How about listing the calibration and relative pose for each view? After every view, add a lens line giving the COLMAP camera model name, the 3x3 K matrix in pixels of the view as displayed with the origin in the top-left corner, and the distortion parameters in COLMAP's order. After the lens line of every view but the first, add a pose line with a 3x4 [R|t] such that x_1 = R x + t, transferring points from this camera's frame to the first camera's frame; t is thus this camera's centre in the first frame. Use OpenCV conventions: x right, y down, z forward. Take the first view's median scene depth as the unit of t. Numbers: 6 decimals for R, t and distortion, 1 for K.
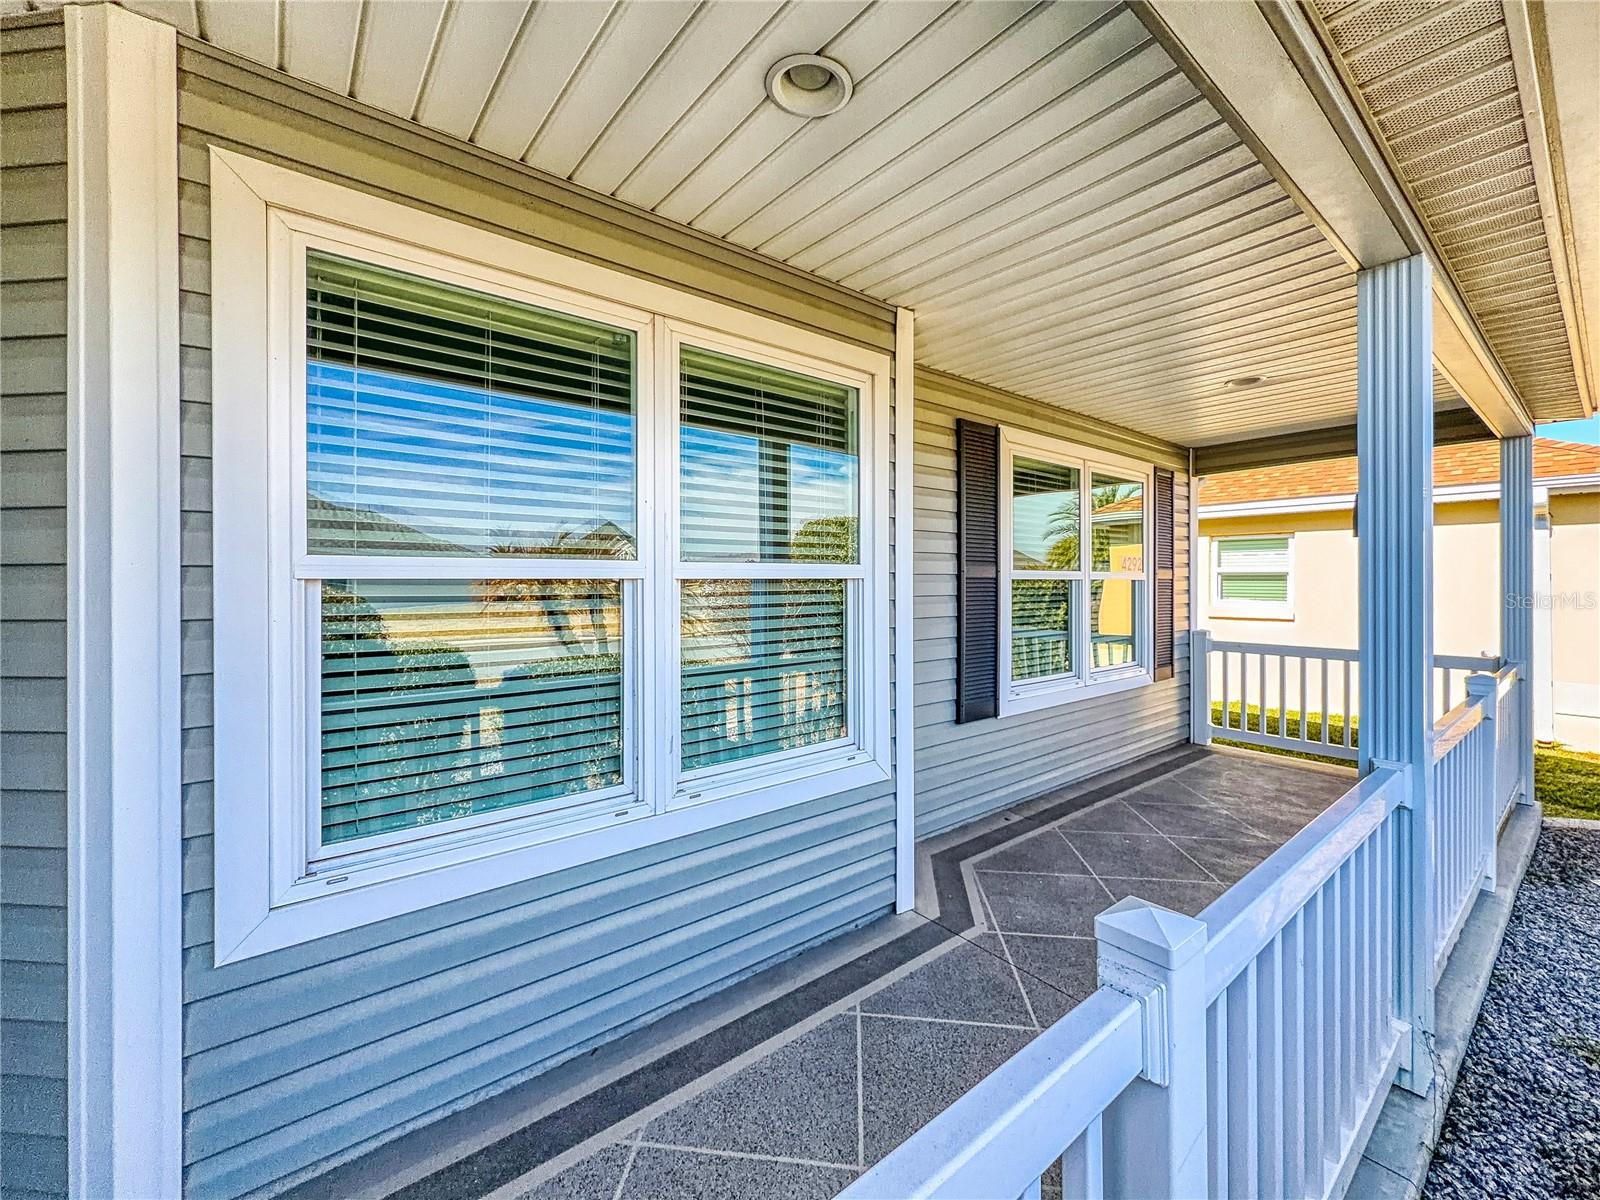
lens RADIAL K [[648.5, 0, 792.6], [0, 648.5, 593.2], [0, 0, 1]] dist [0.001323, 0.000362]
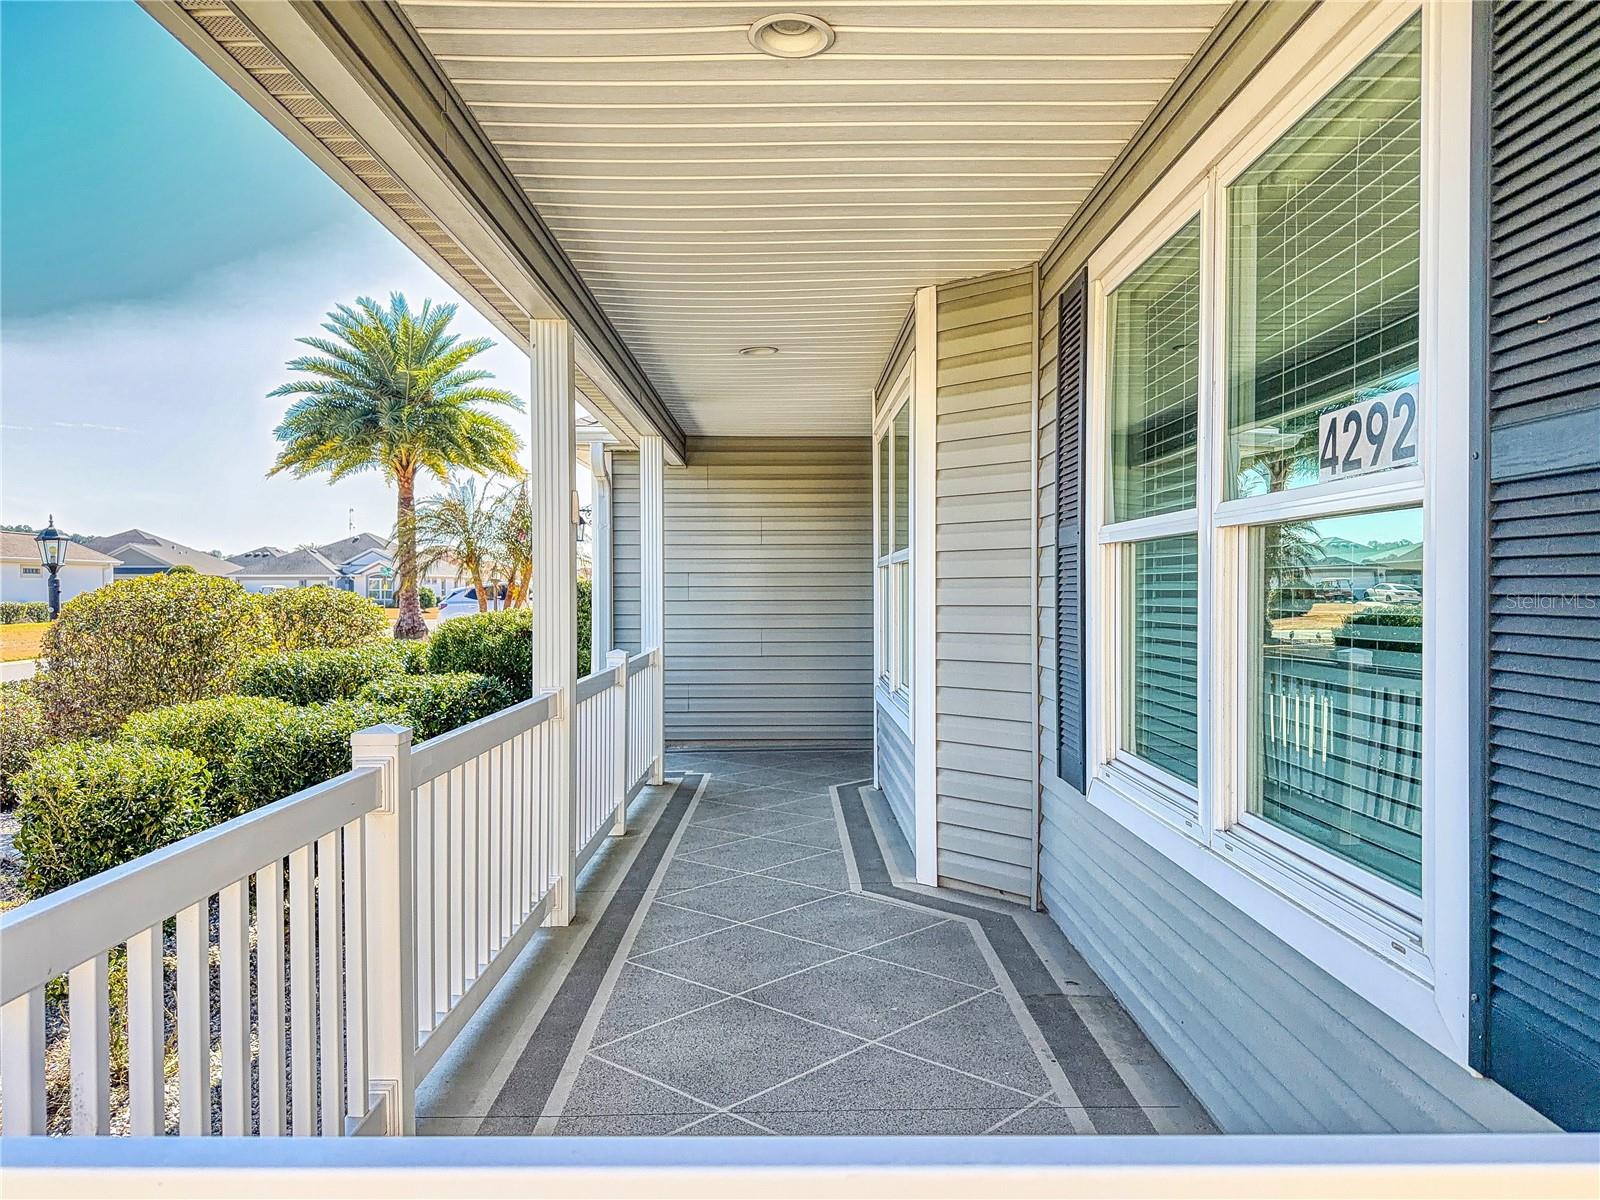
lens RADIAL K [[1121.8, 0, 796.4], [0, 1121.8, 601.7], [0, 0, 1]] dist [0.003943, 0.000447]
pose [[-0.617676, -0.004696, -0.786418, 1.231923], [-0.025377, 0.999580, 0.013962, 0.023622], [0.786023, 0.028581, -0.617536, 1.412768]]
